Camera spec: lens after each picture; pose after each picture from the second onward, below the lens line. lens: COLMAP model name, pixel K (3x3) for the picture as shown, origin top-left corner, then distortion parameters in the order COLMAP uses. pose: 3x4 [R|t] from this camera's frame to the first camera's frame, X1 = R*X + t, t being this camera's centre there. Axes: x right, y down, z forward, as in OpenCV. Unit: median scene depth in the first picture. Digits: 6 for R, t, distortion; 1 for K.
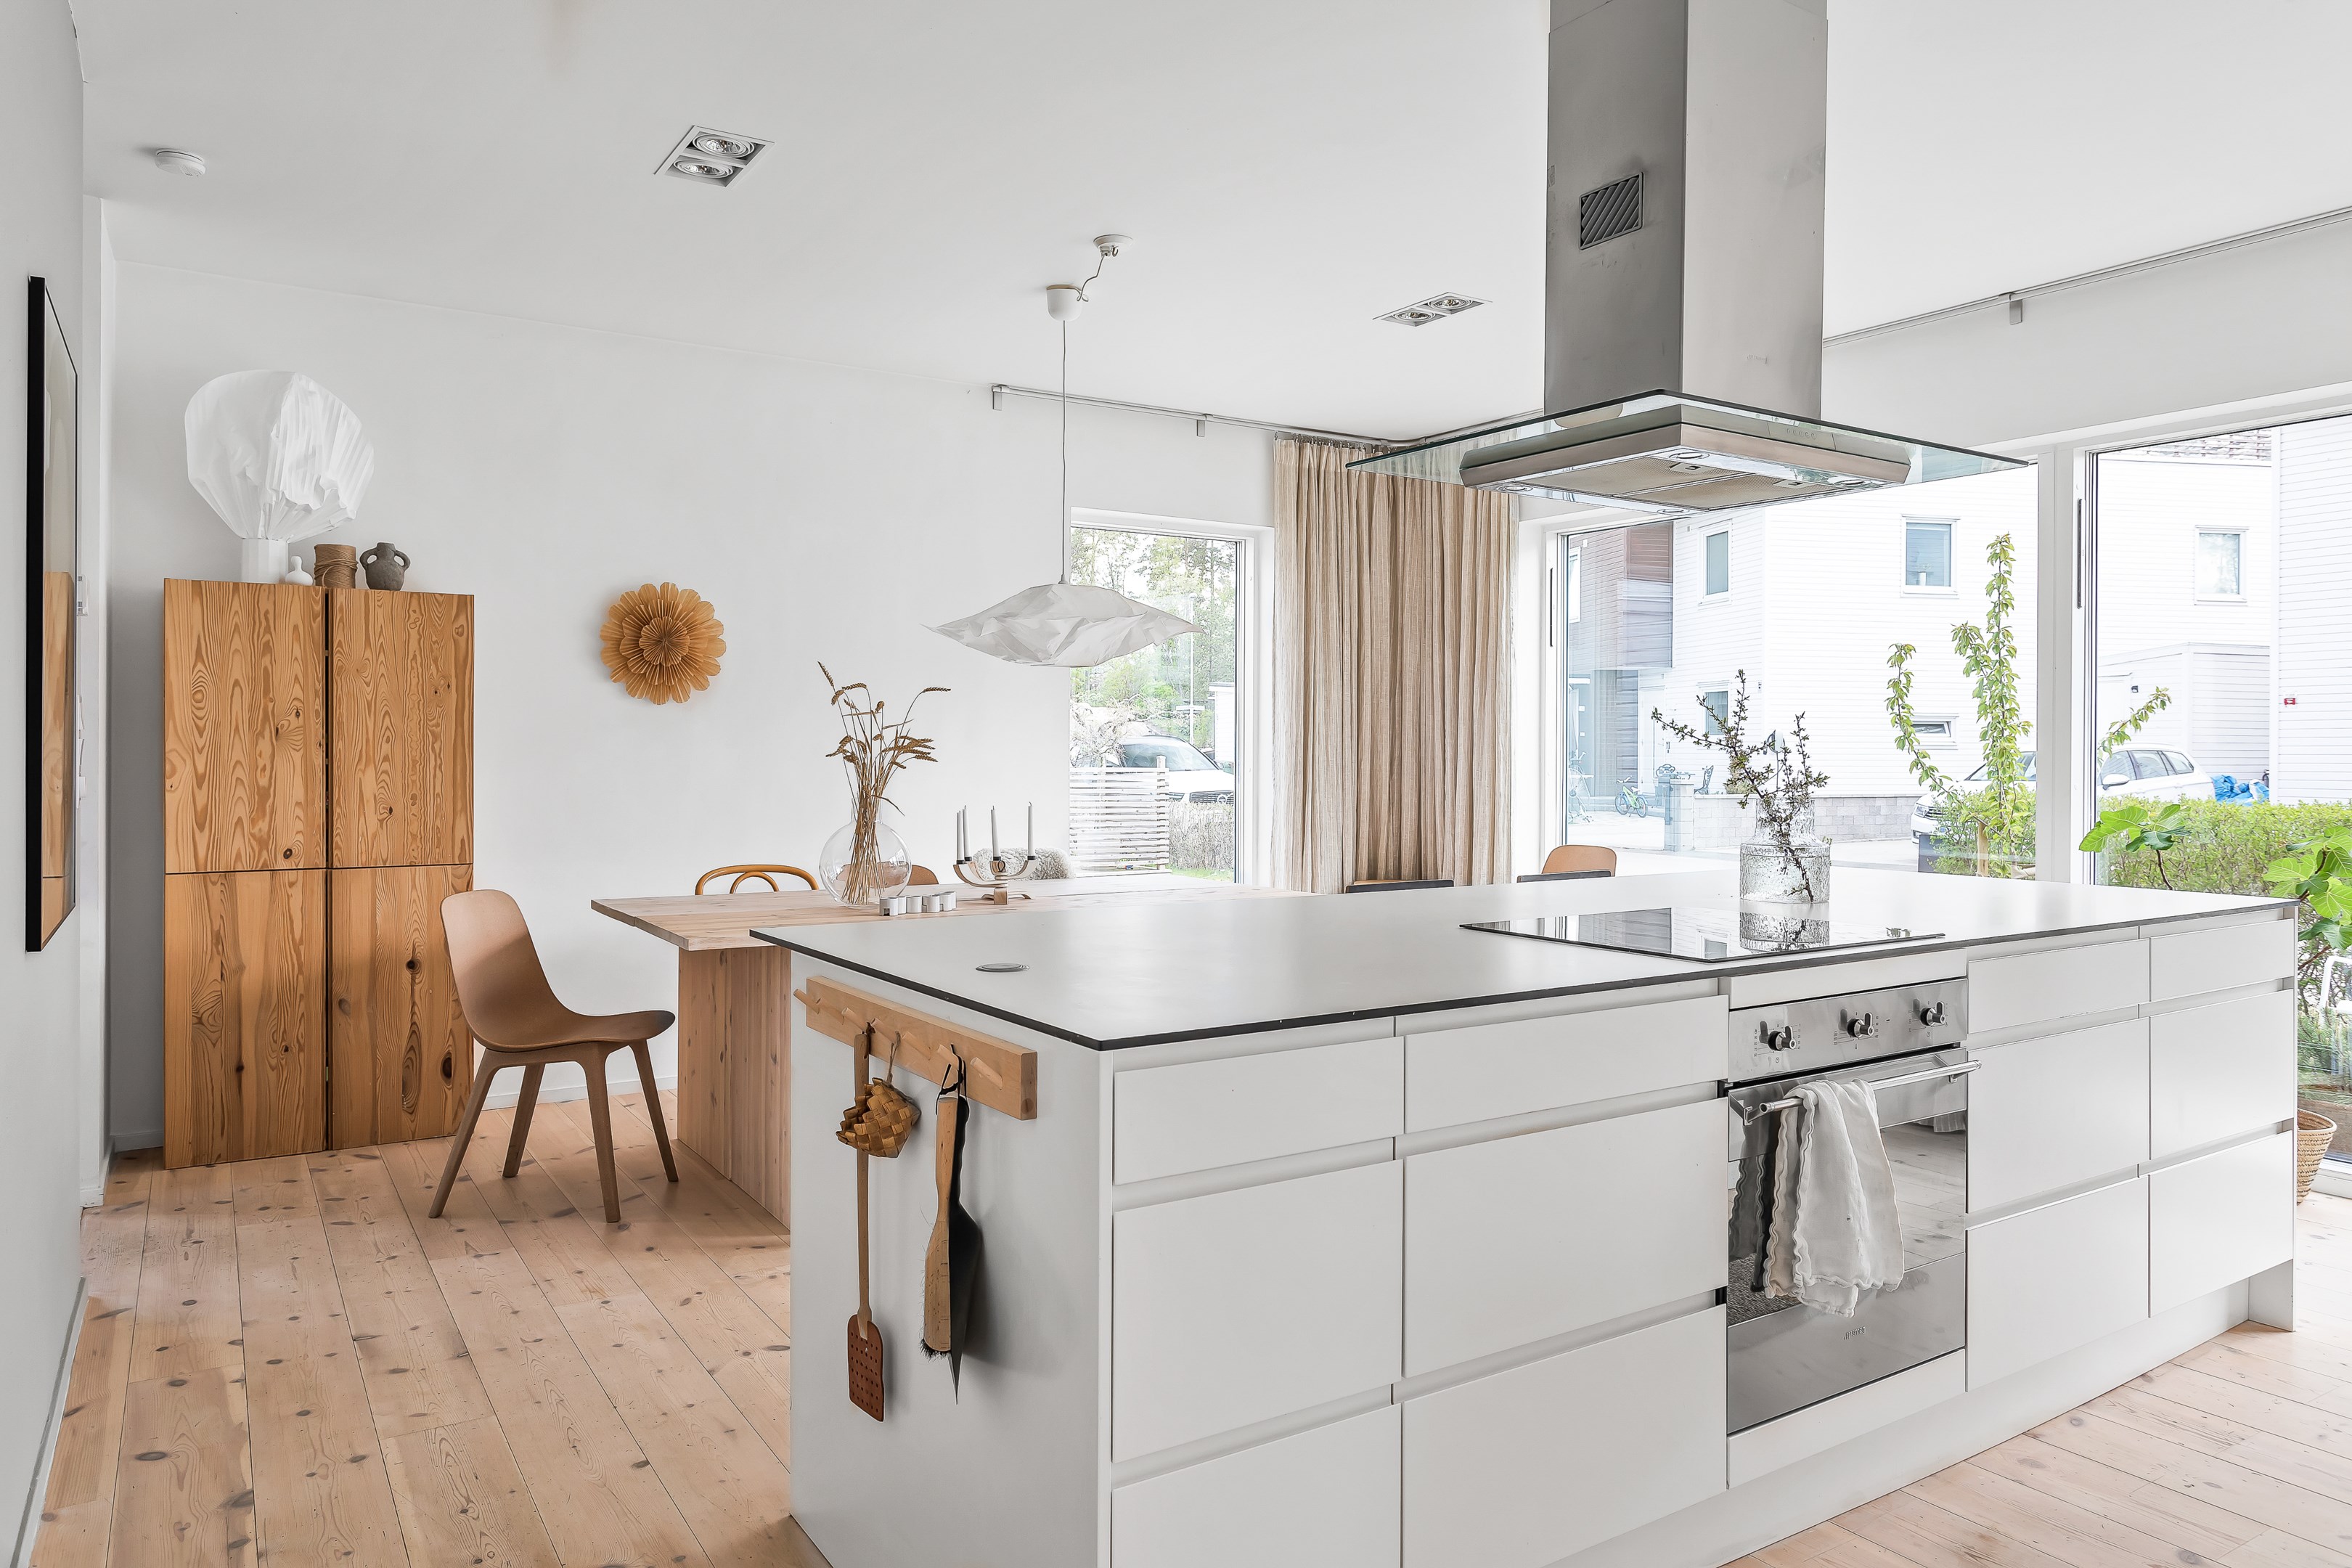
lens RADIAL K [[1517.9, 0, 1174.1], [0, 1517.9, 768.7], [0, 0, 1]] dist [0.002815, 0.000220]
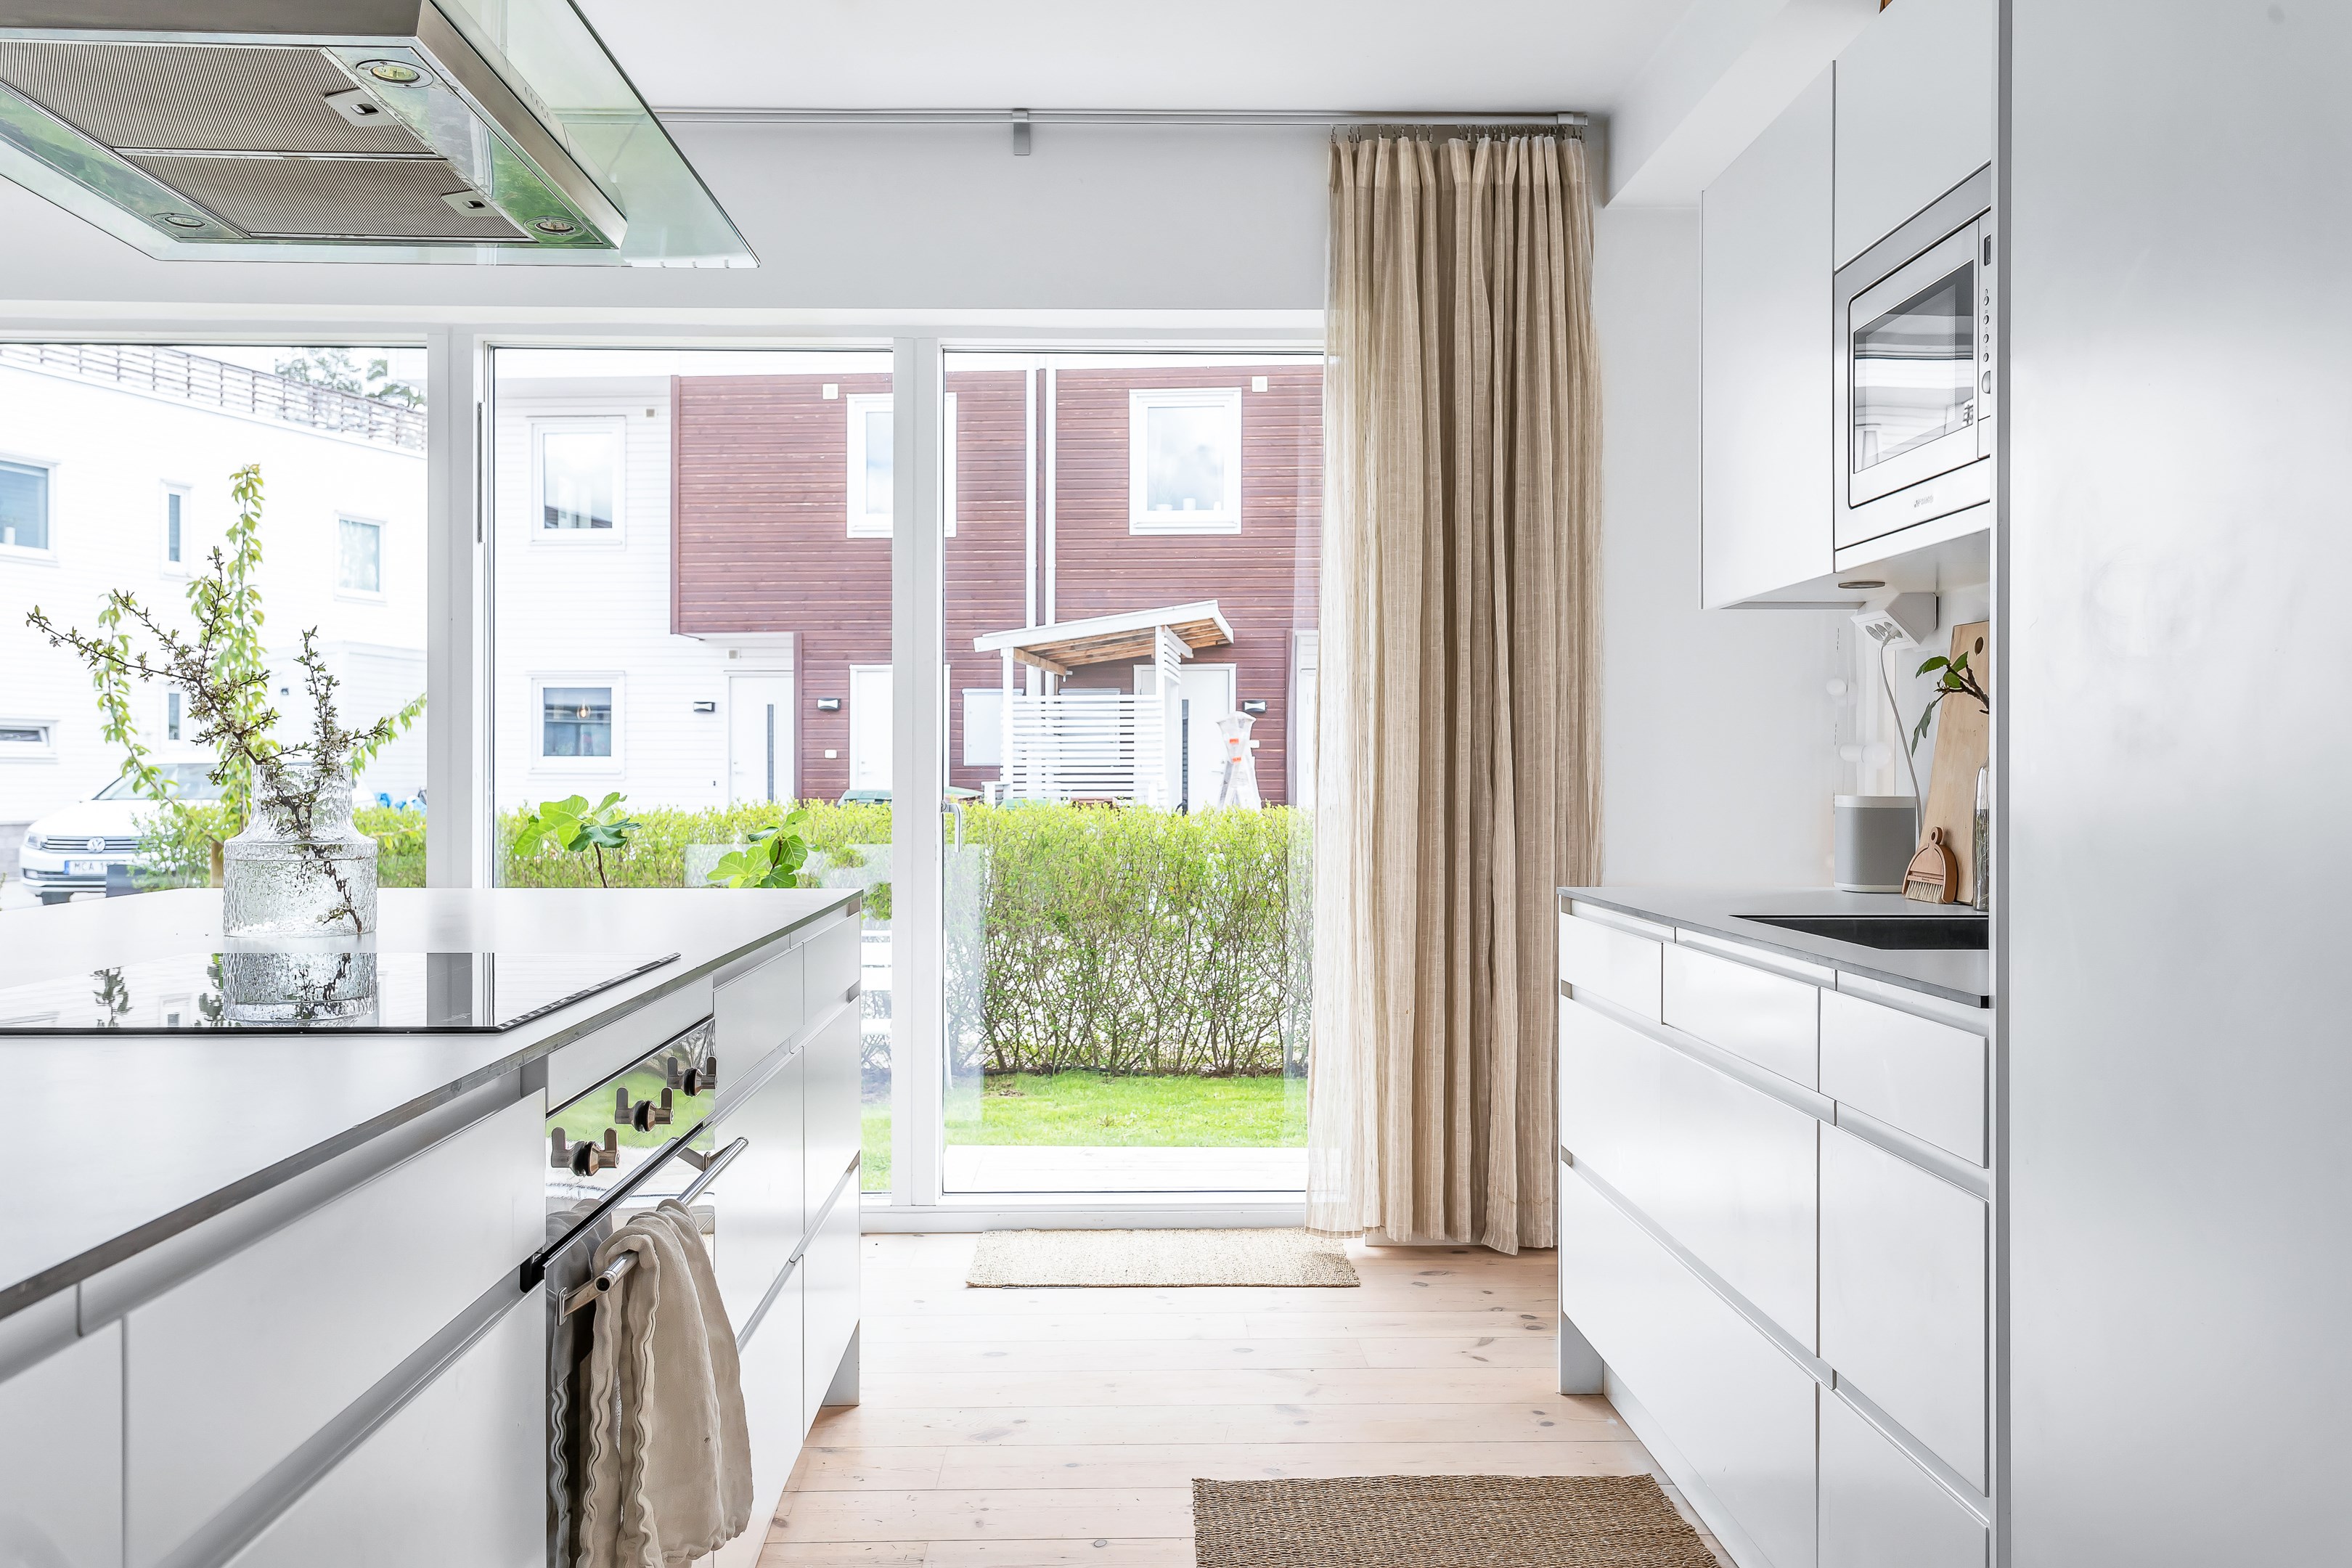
lens RADIAL K [[1859.1, 0, 1177.8], [0, 1859.1, 781.1], [0, 0, 1]] dist [0.002329, 0.003145]
pose [[0.509224, -0.000759, 0.860633, -0.042713], [0.006804, 0.999972, -0.003144, 0.022955], [-0.860607, 0.007456, 0.509215, 0.243142]]
